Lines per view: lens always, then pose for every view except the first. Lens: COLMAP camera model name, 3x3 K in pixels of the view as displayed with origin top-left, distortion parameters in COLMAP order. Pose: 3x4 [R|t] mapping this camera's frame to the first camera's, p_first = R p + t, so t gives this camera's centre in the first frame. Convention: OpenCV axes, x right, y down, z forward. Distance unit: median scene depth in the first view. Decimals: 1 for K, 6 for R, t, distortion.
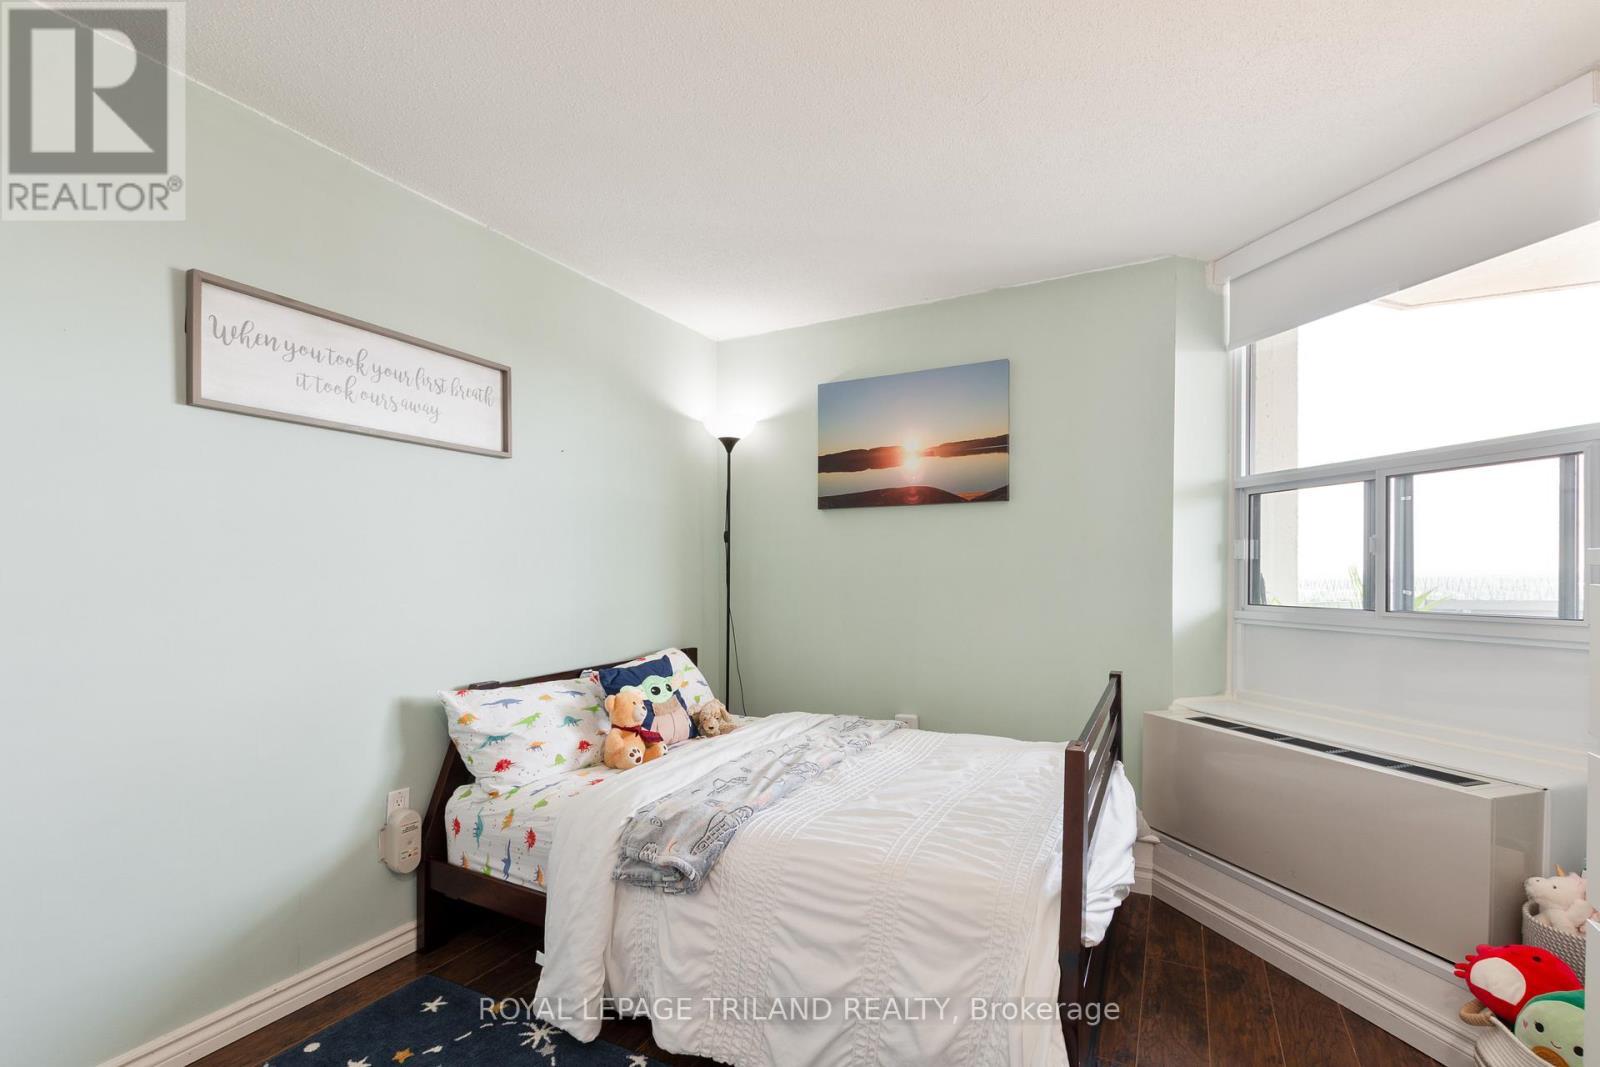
lens RADIAL K [[701.3, 0, 791.0], [0, 701.3, 574.0], [0, 0, 1]] dist [0.003675, -0.001852]
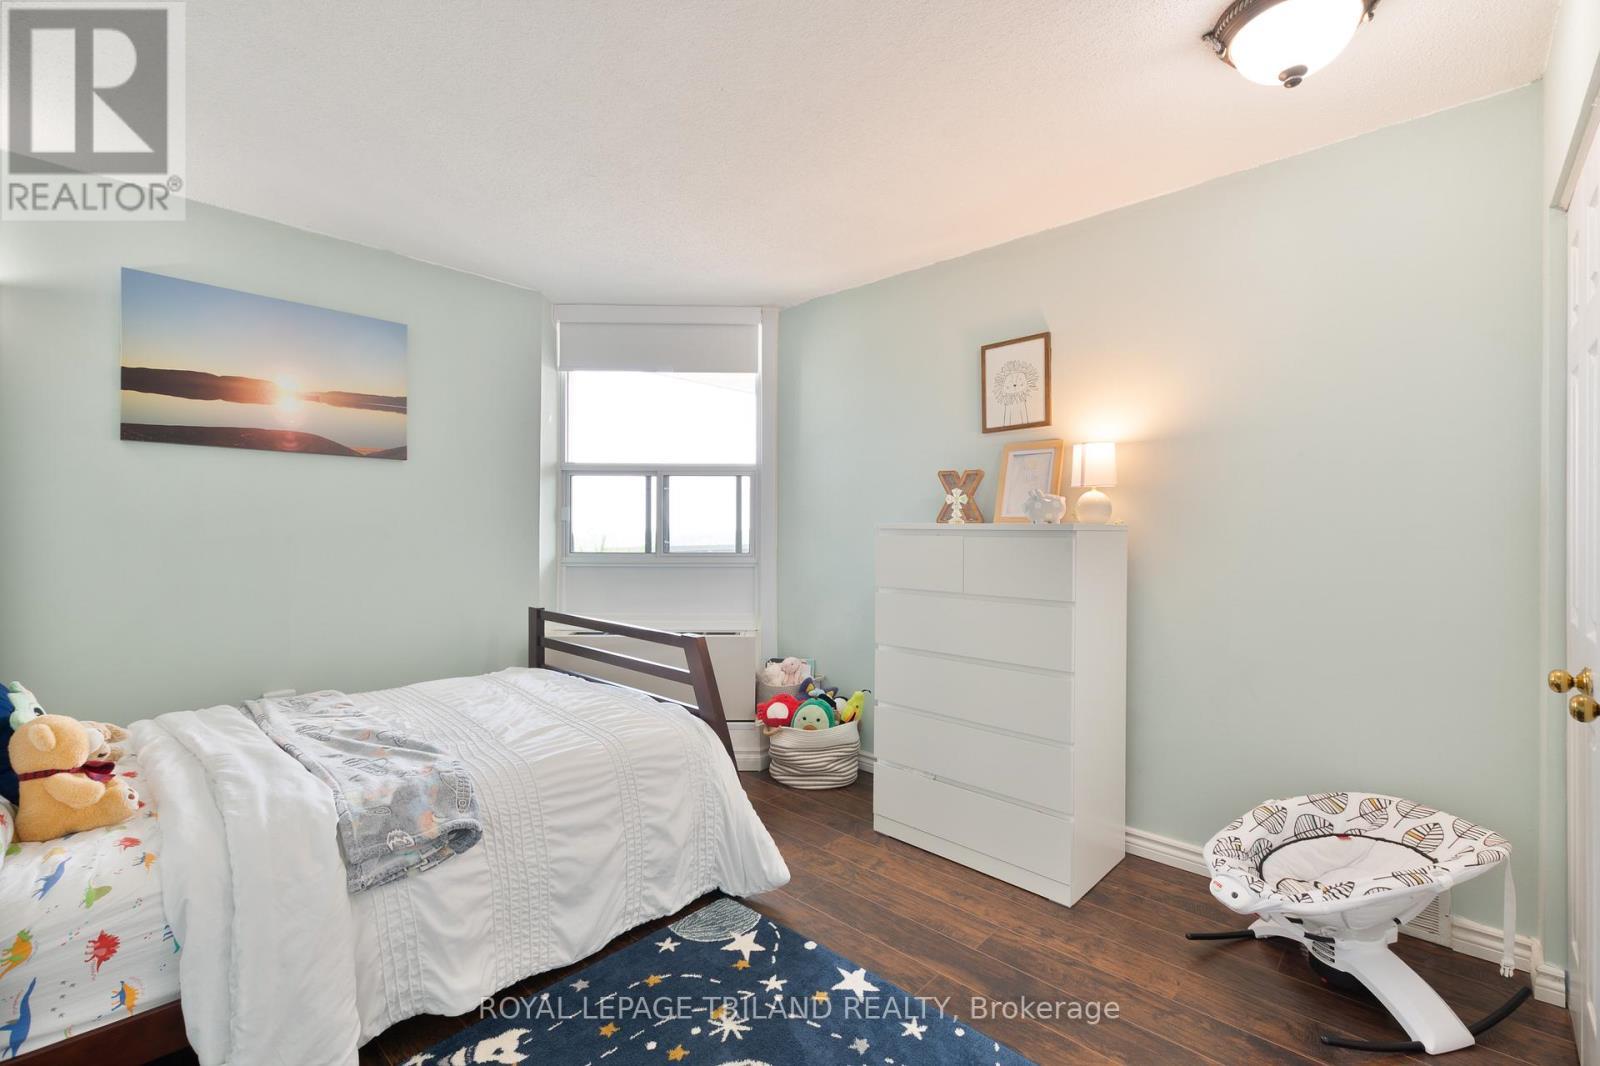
lens RADIAL K [[701.3, 0, 795.0], [0, 701.3, 535.3], [0, 0, 1]] dist [0.003675, -0.001852]
pose [[0.274142, -0.001759, 0.961688, -0.607075], [-0.002536, 0.999994, 0.002552, 0.003054], [-0.961686, -0.003138, 0.274135, 0.175426]]
